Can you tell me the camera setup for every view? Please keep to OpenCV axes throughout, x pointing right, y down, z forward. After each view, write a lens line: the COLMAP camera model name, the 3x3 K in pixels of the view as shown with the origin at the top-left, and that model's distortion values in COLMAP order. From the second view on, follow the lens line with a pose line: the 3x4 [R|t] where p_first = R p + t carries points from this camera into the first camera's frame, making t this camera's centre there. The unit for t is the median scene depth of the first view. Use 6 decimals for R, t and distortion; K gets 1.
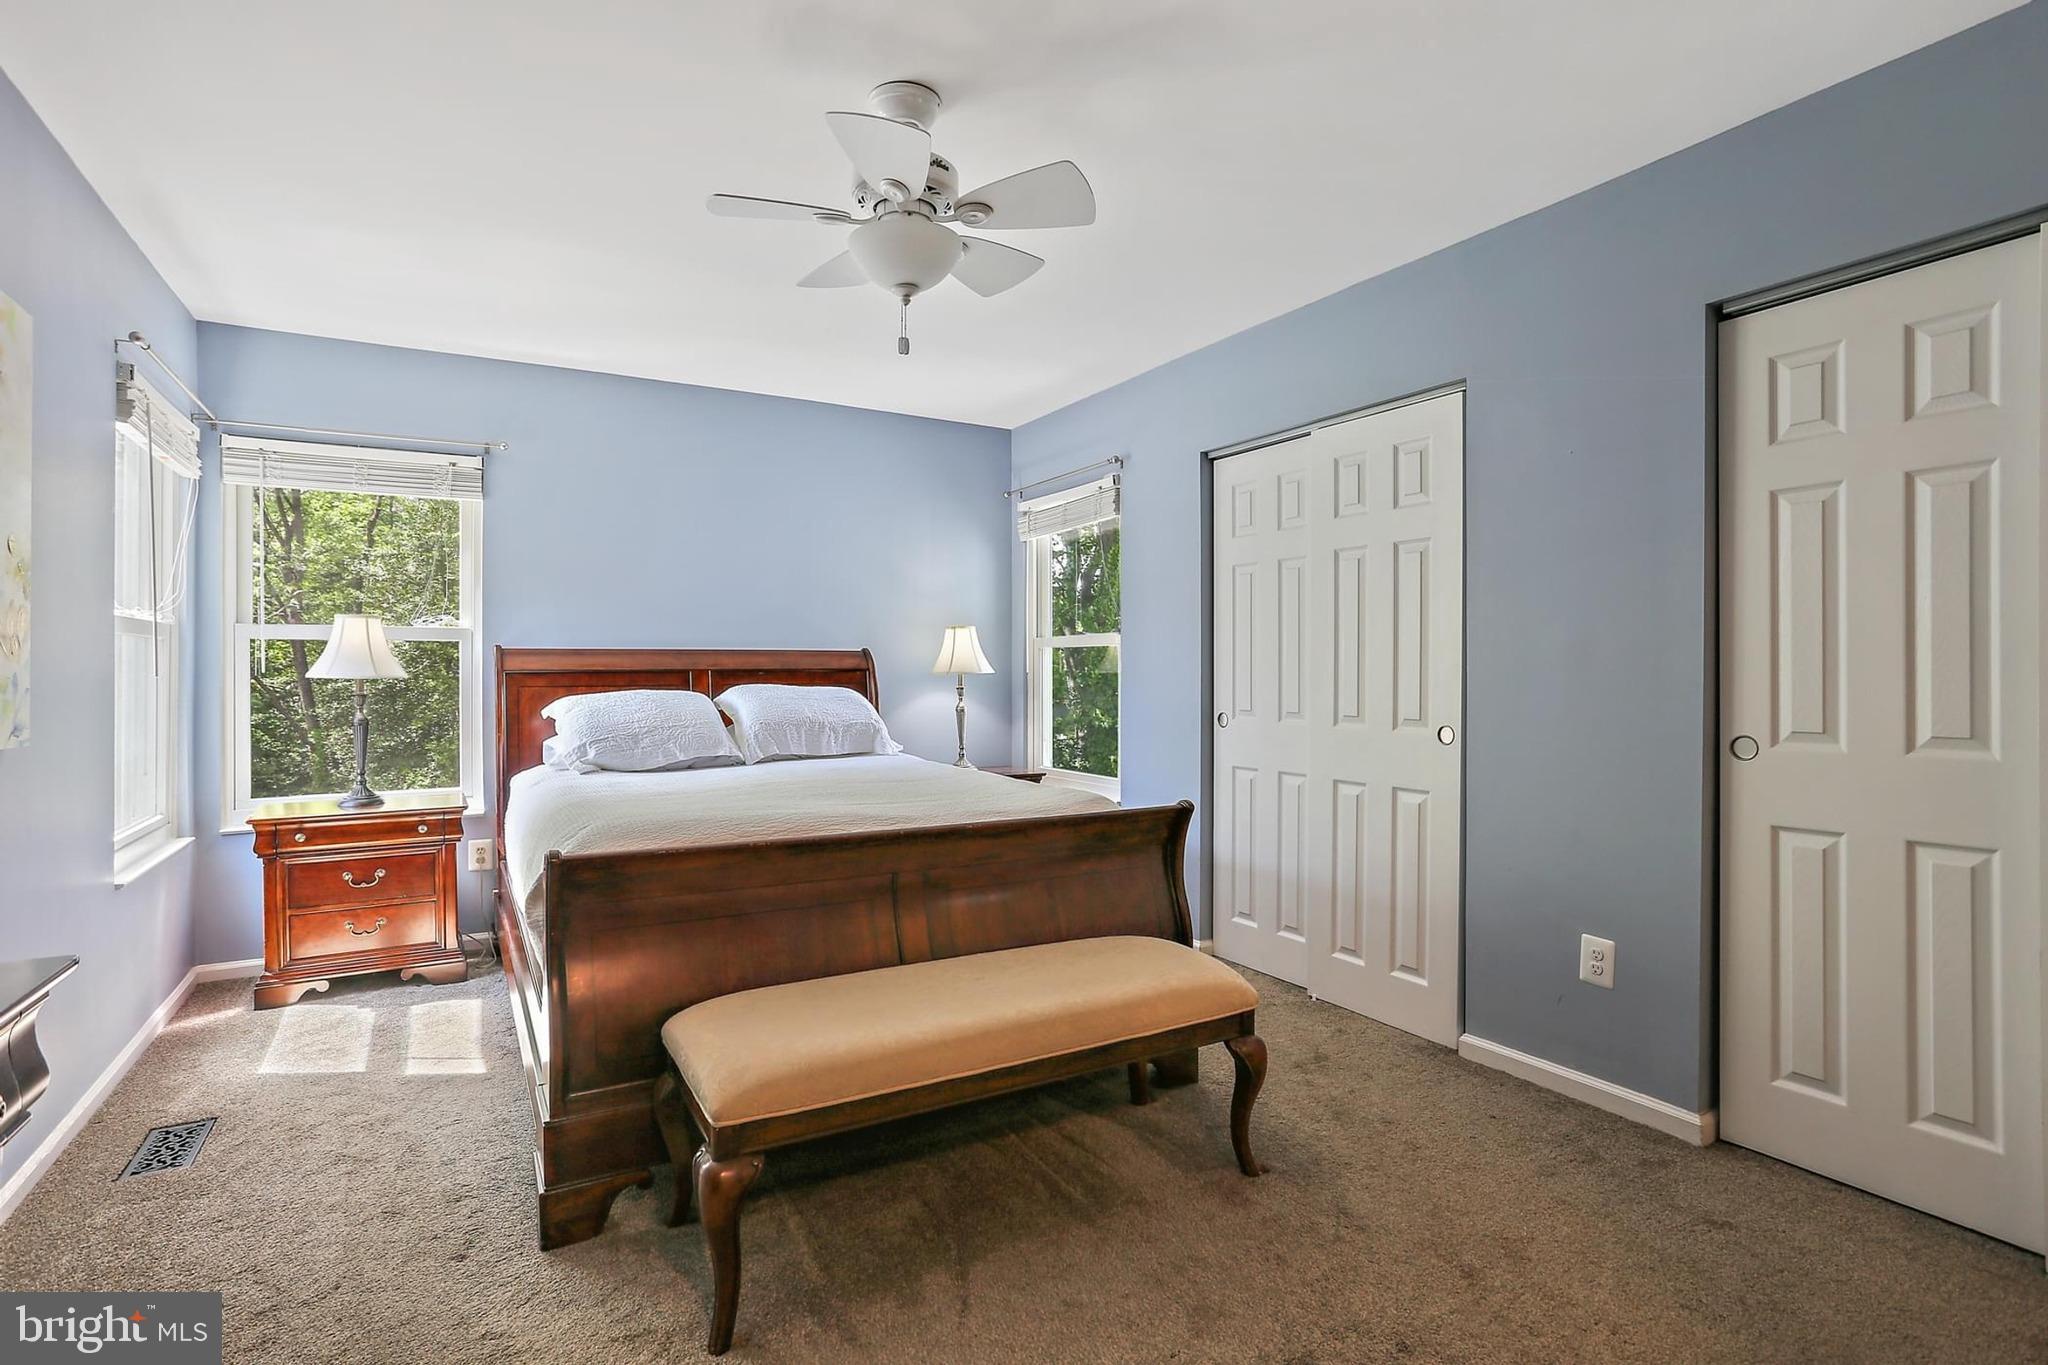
lens RADIAL K [[1025.8, 0, 1019.9], [0, 1025.8, 678.2], [0, 0, 1]] dist [-0.005357, 0.001150]
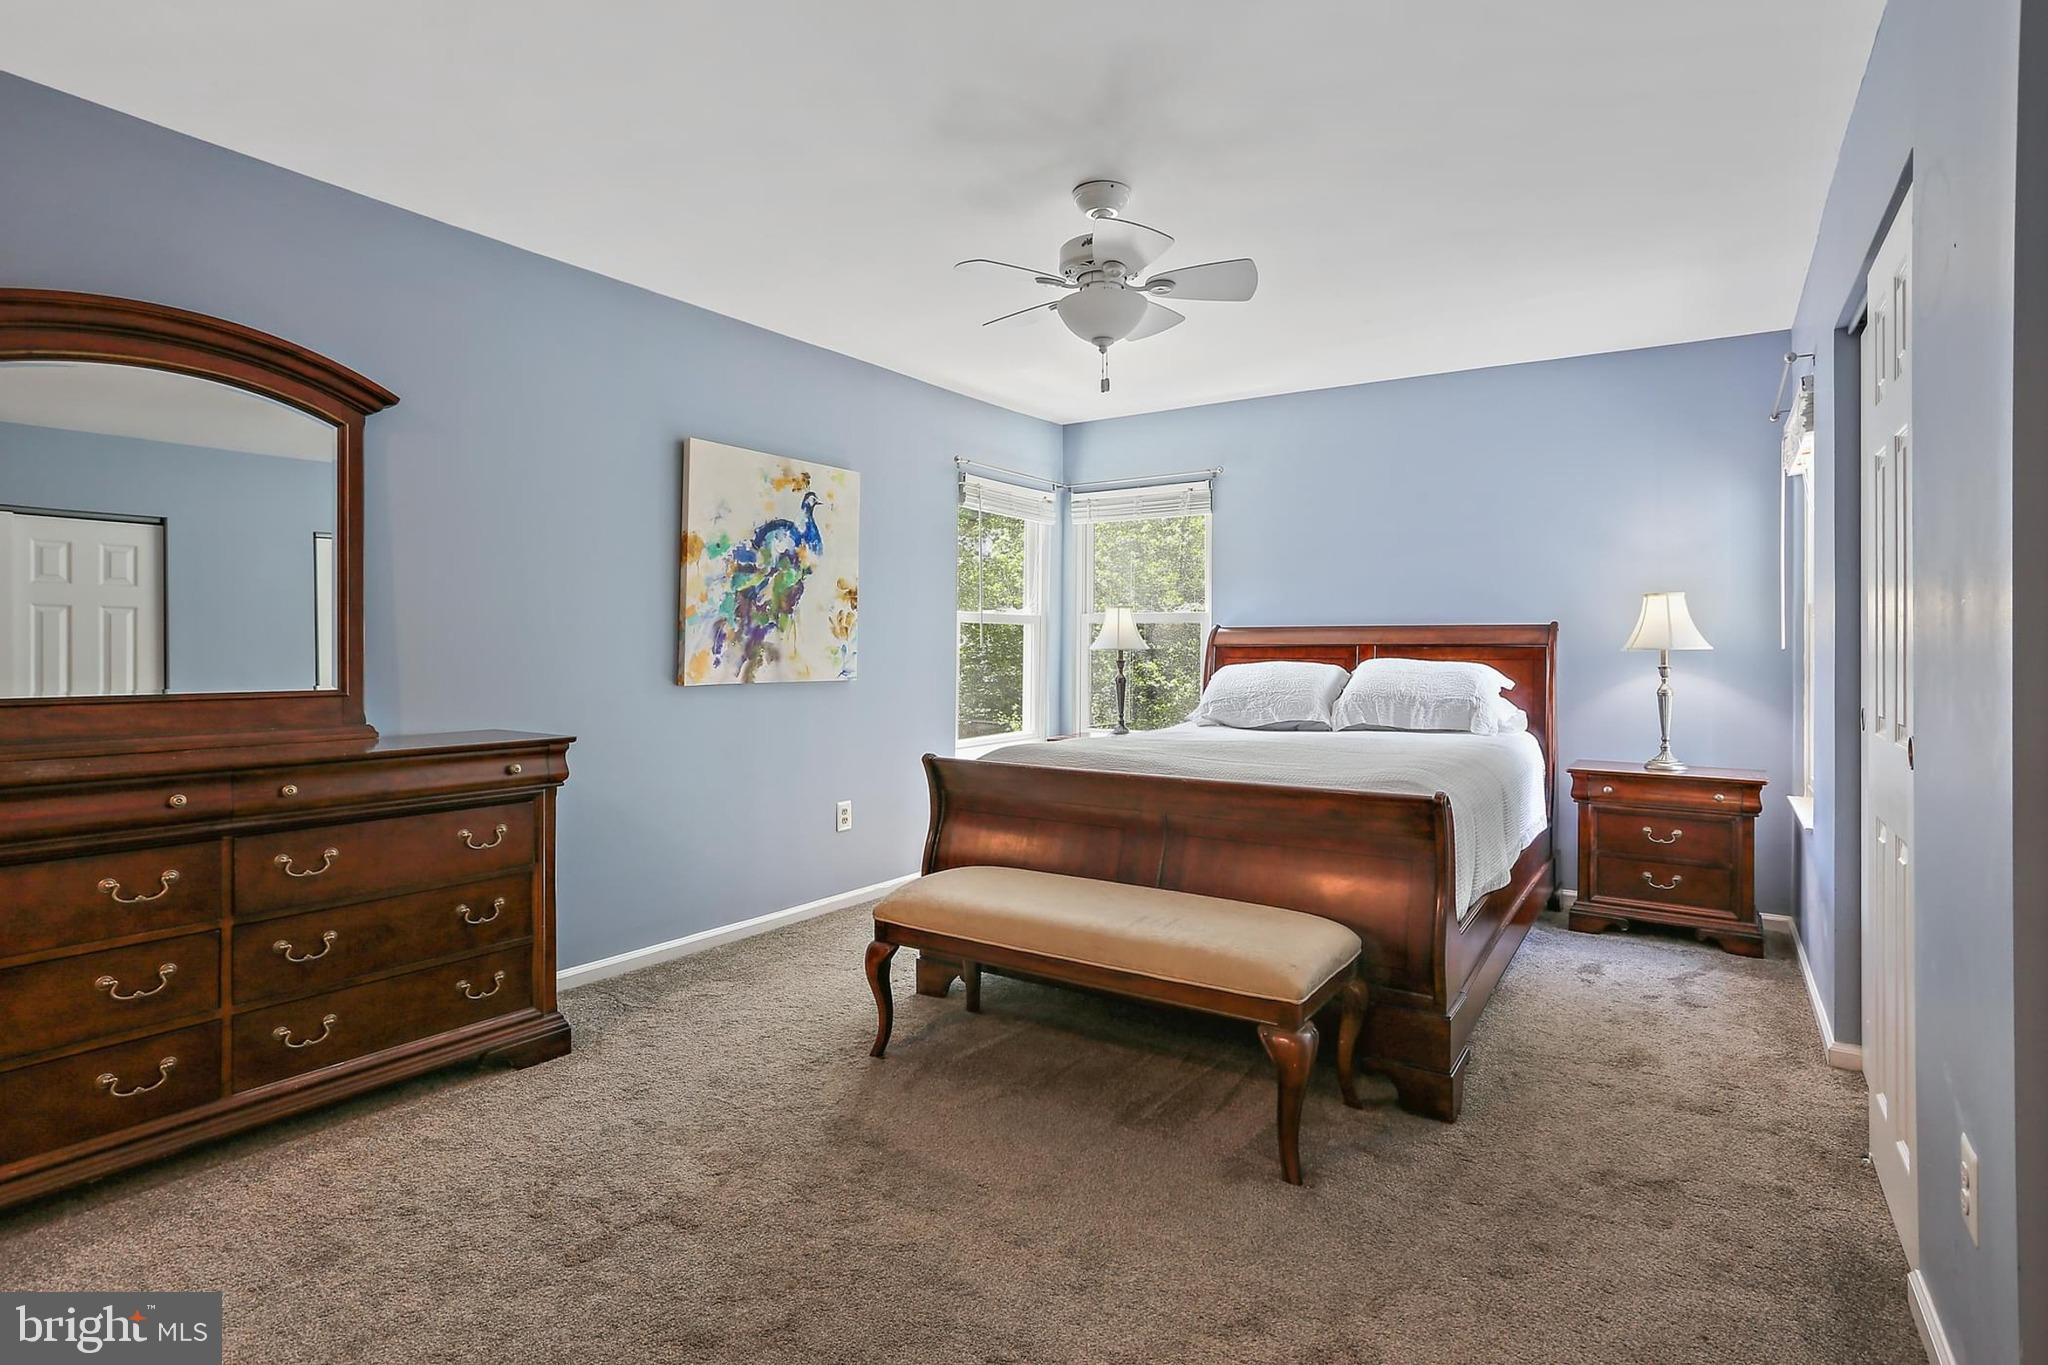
lens RADIAL K [[1025.8, 0, 1011.9], [0, 1025.8, 661.6], [0, 0, 1]] dist [-0.005357, 0.001150]
pose [[0.446676, 0.018084, -0.894513, 0.545496], [-0.008610, 0.999836, 0.015913, -0.004524], [0.894654, 0.000594, 0.446759, 0.195590]]
